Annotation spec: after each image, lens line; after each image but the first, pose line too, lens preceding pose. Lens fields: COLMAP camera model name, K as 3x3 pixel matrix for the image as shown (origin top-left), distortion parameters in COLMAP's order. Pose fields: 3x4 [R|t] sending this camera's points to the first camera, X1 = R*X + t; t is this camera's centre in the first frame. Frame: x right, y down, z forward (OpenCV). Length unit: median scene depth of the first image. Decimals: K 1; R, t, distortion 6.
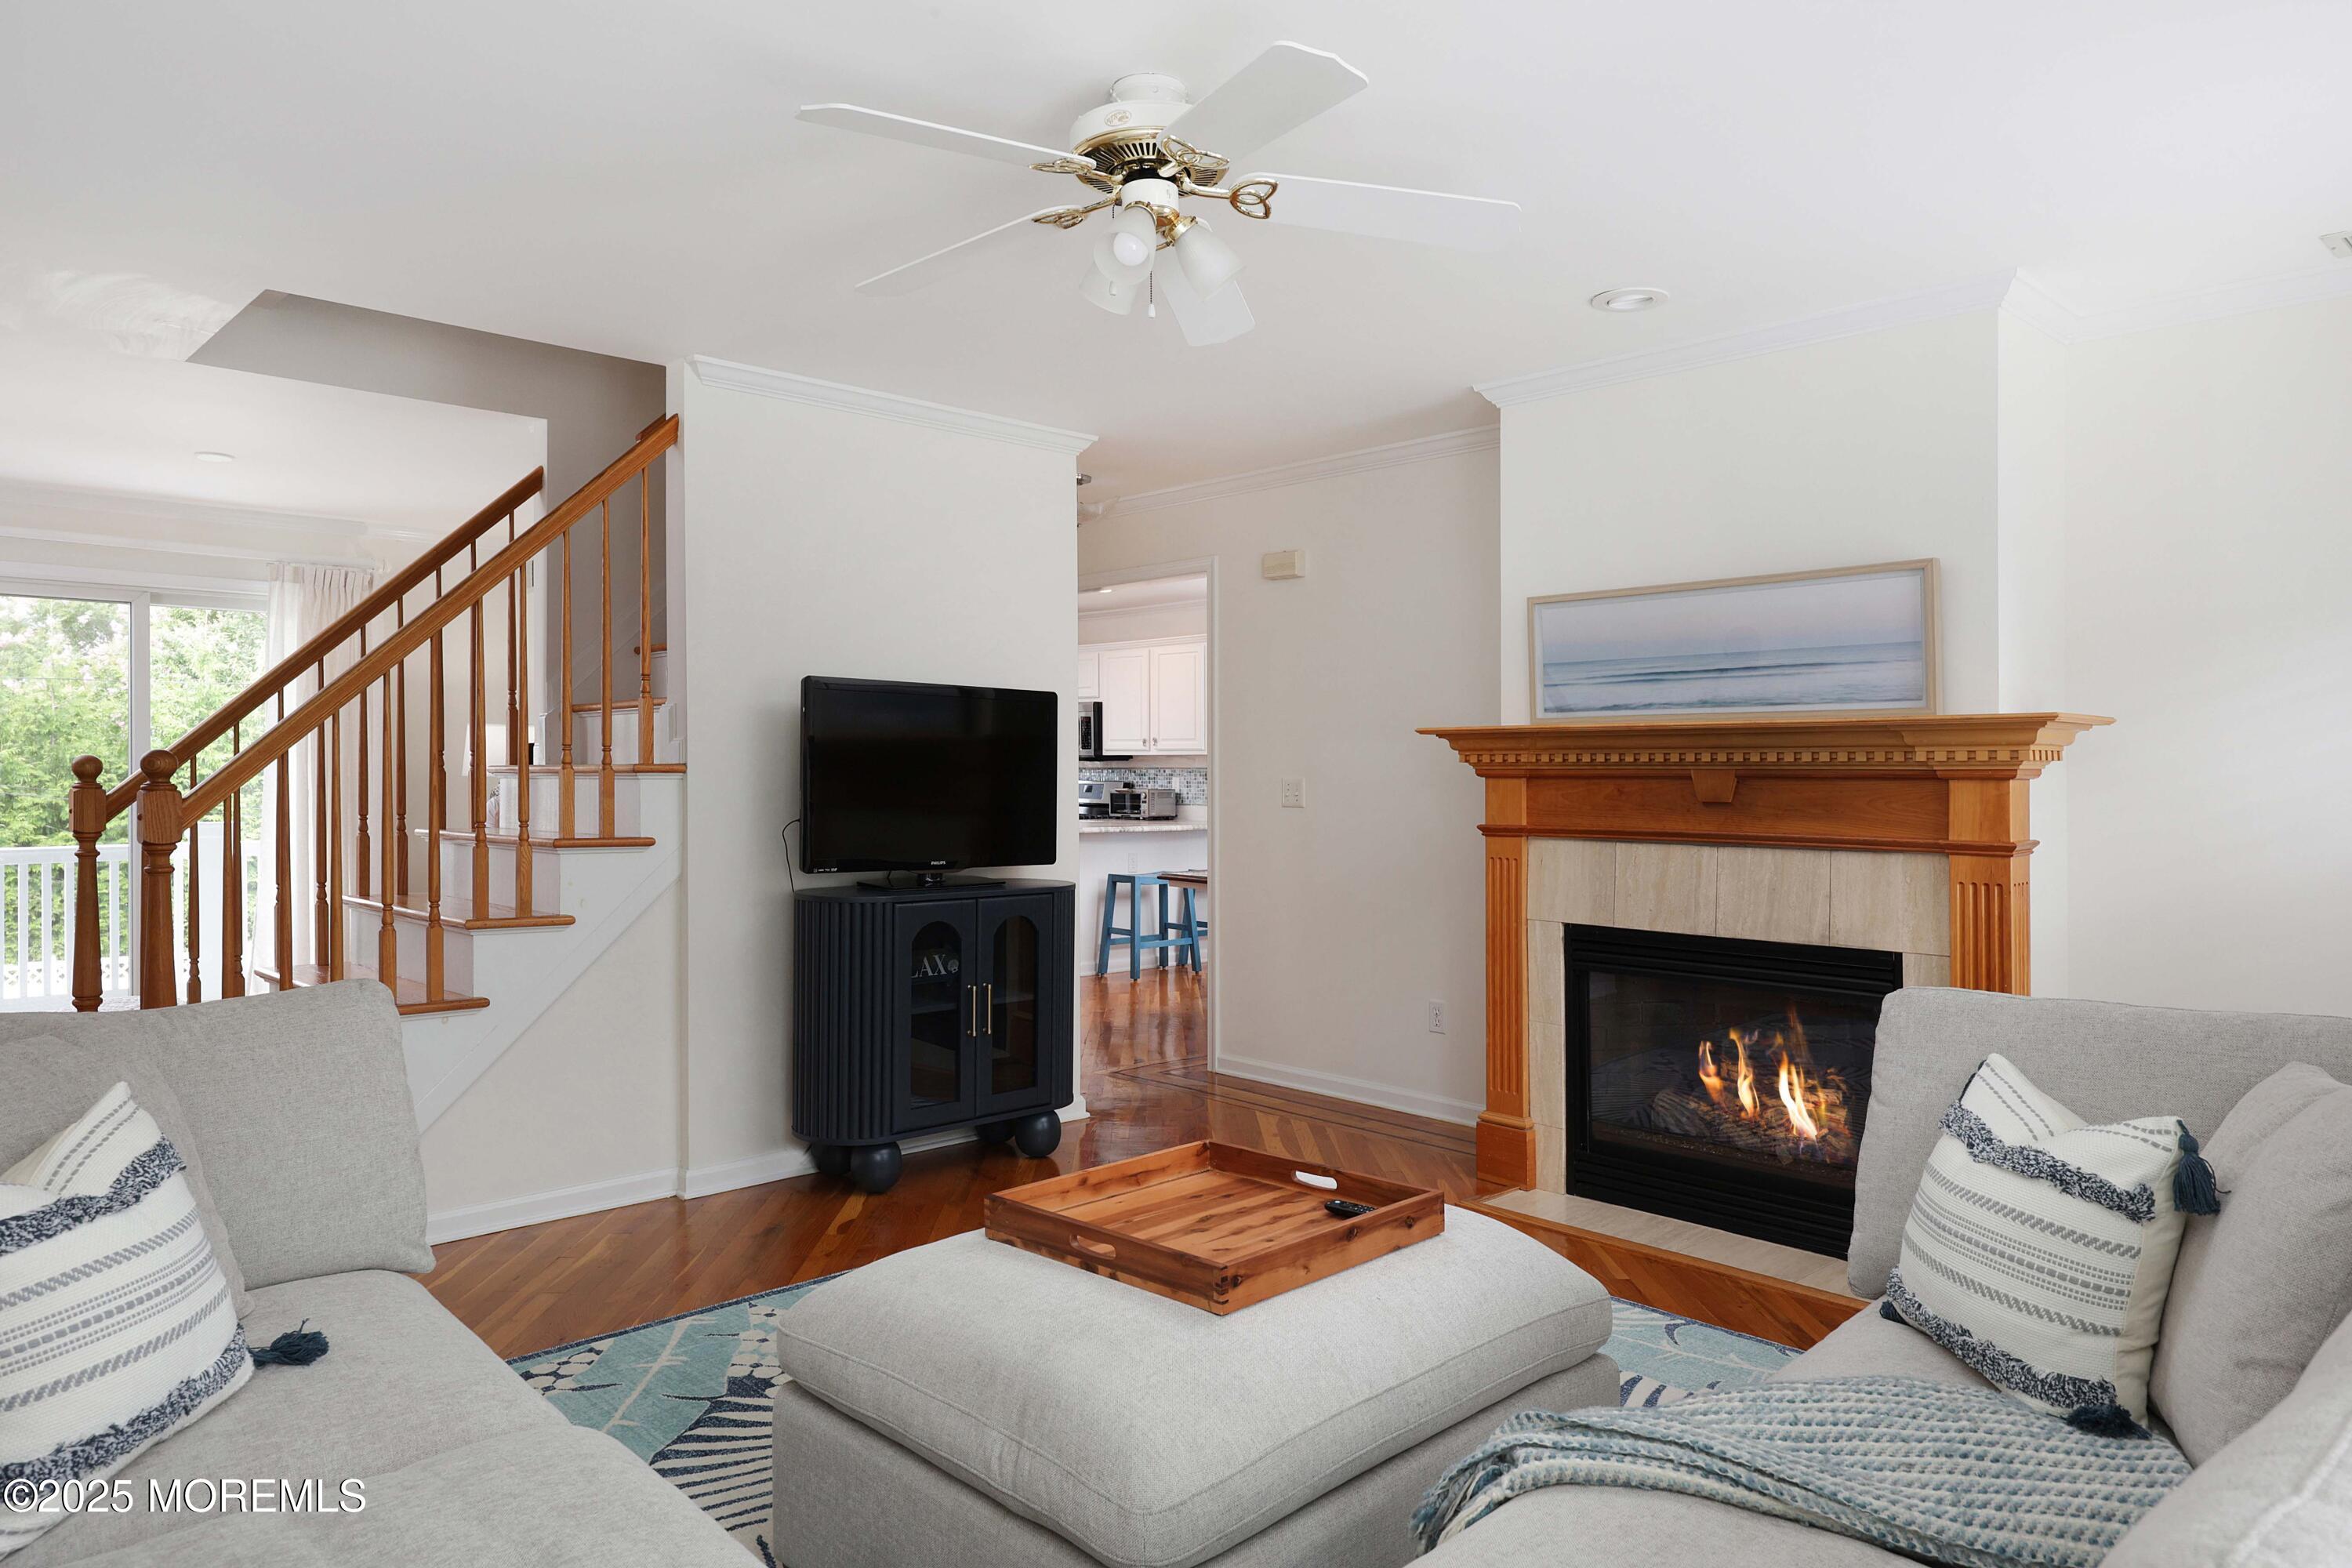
lens RADIAL K [[1475.5, 0, 1179.8], [0, 1475.5, 778.9], [0, 0, 1]] dist [0.004210, 0.002578]
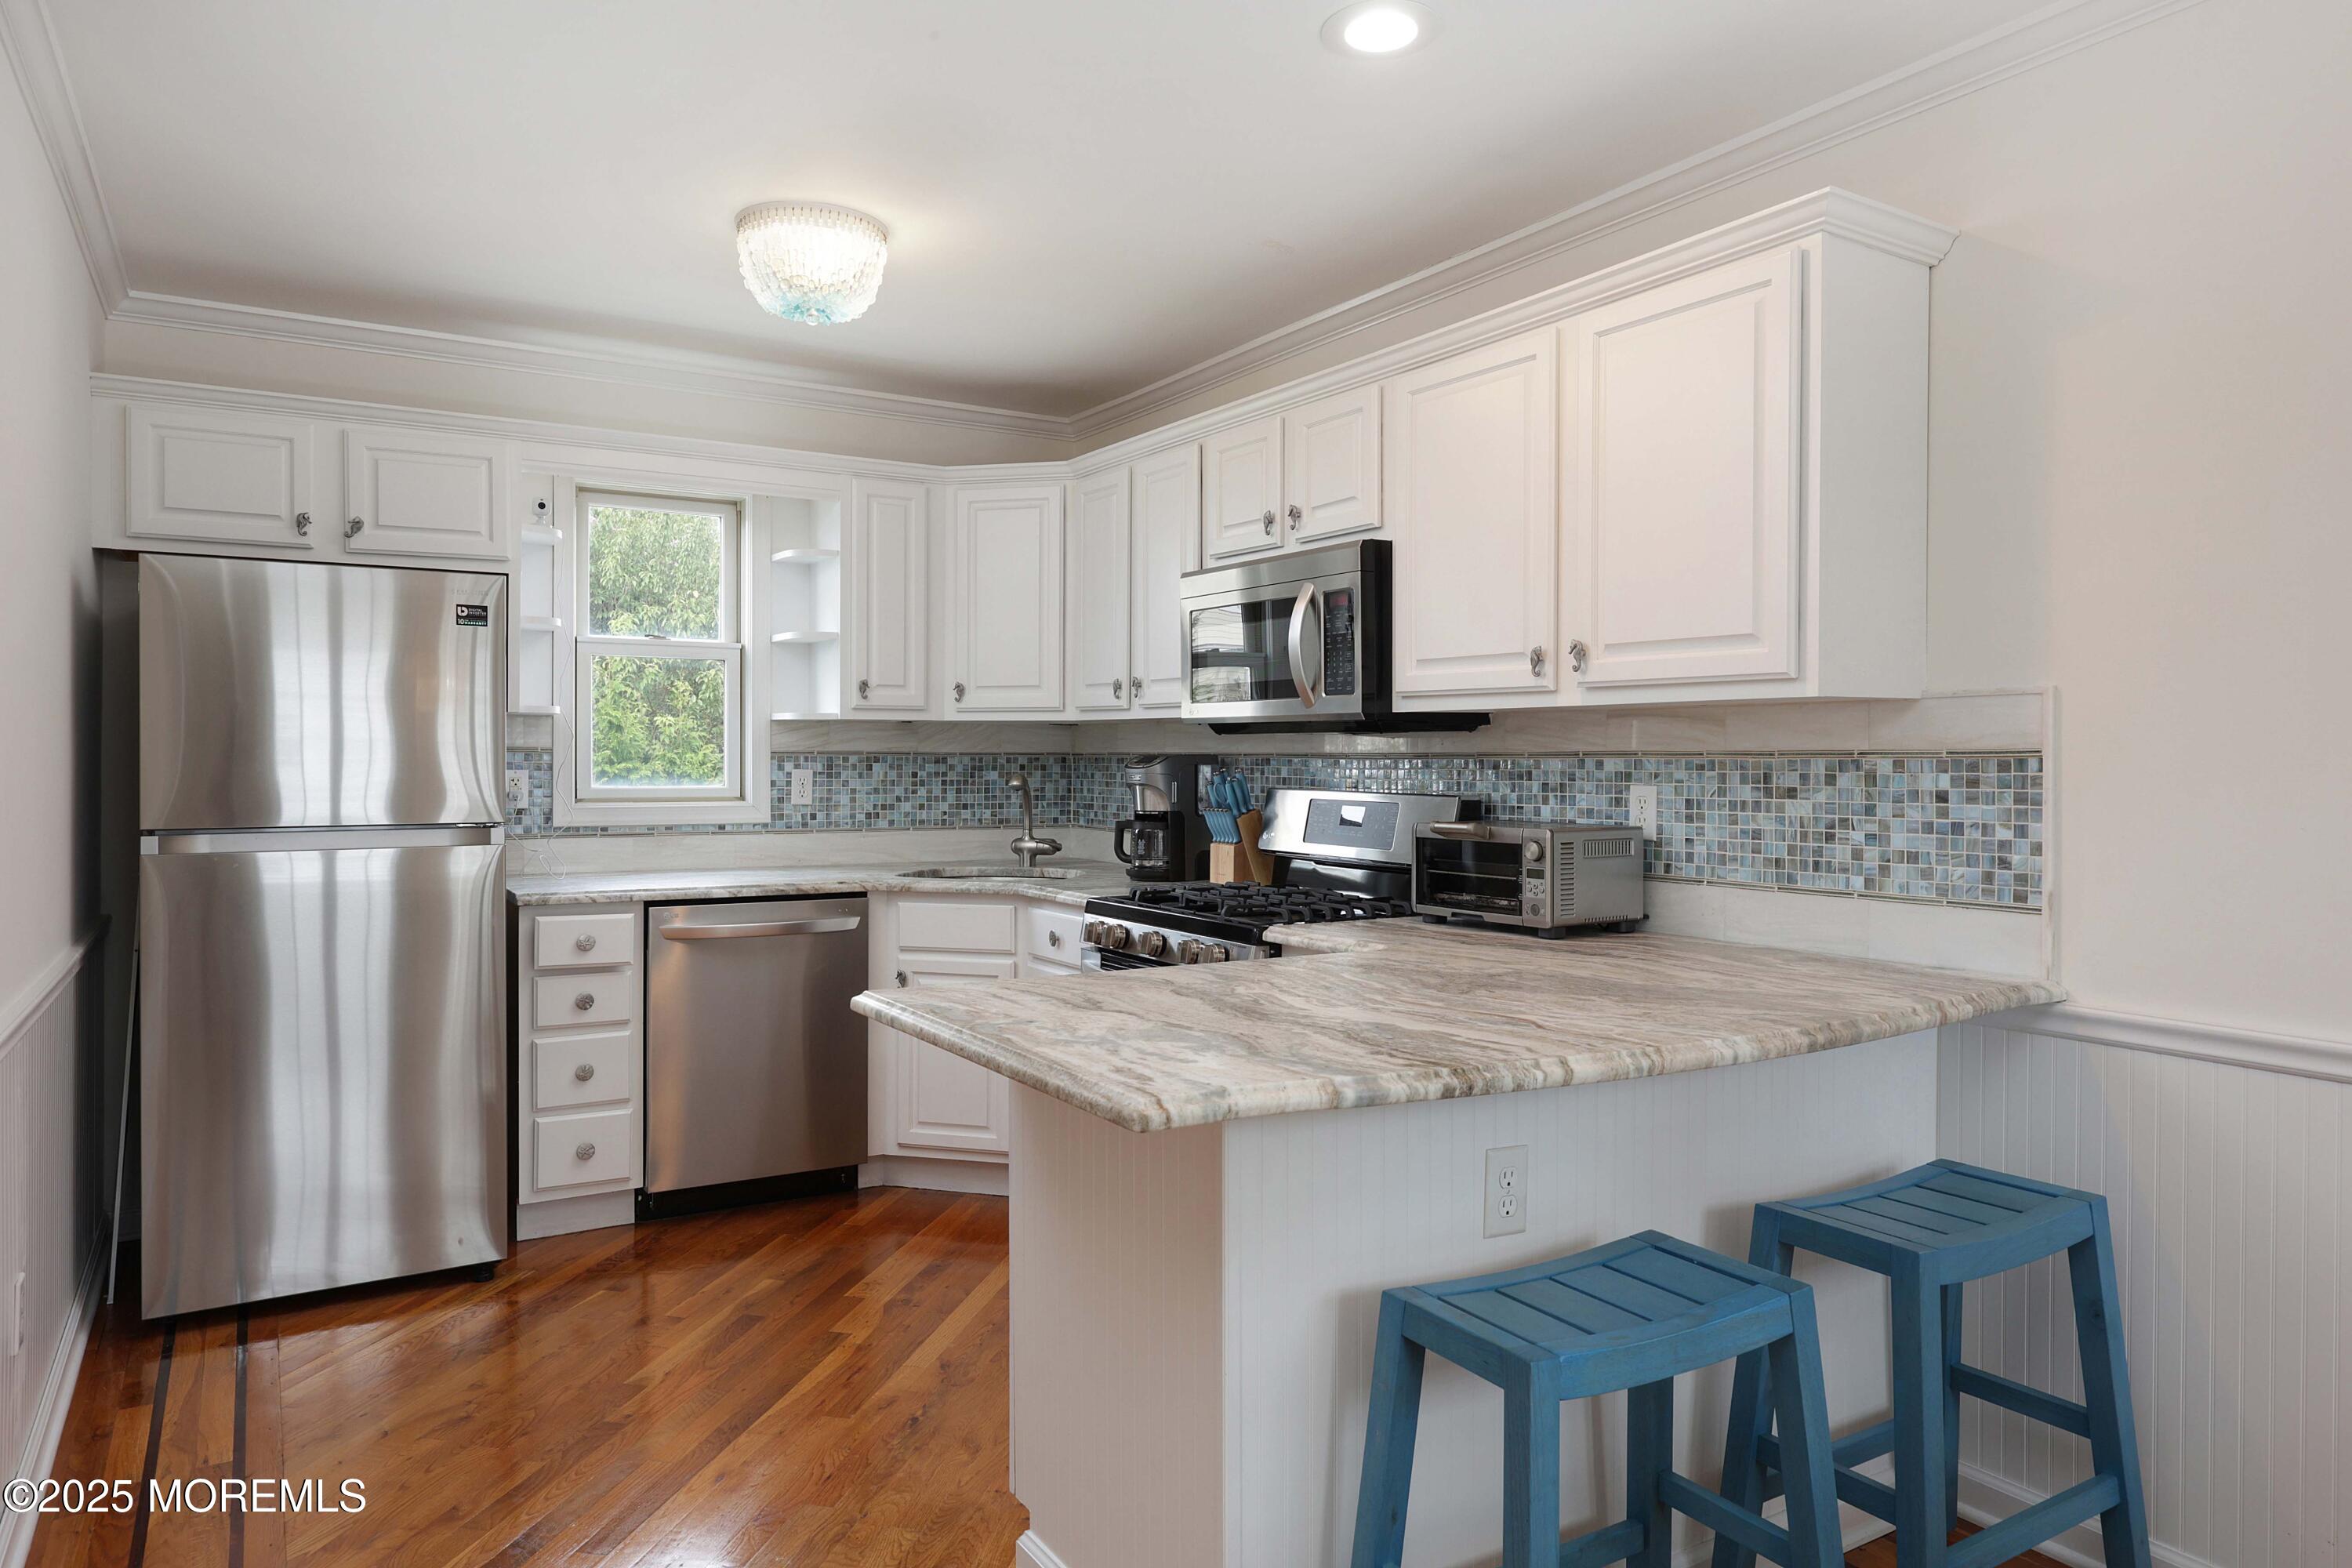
lens RADIAL K [[1494.6, 0, 1173.4], [0, 1494.6, 757.3], [0, 0, 1]] dist [-0.000532, 0.000230]
pose [[0.974673, 0.005382, -0.223570, -0.027406], [-0.006126, 0.999978, -0.002636, -0.005478], [0.223551, 0.003938, 0.974684, 0.699057]]
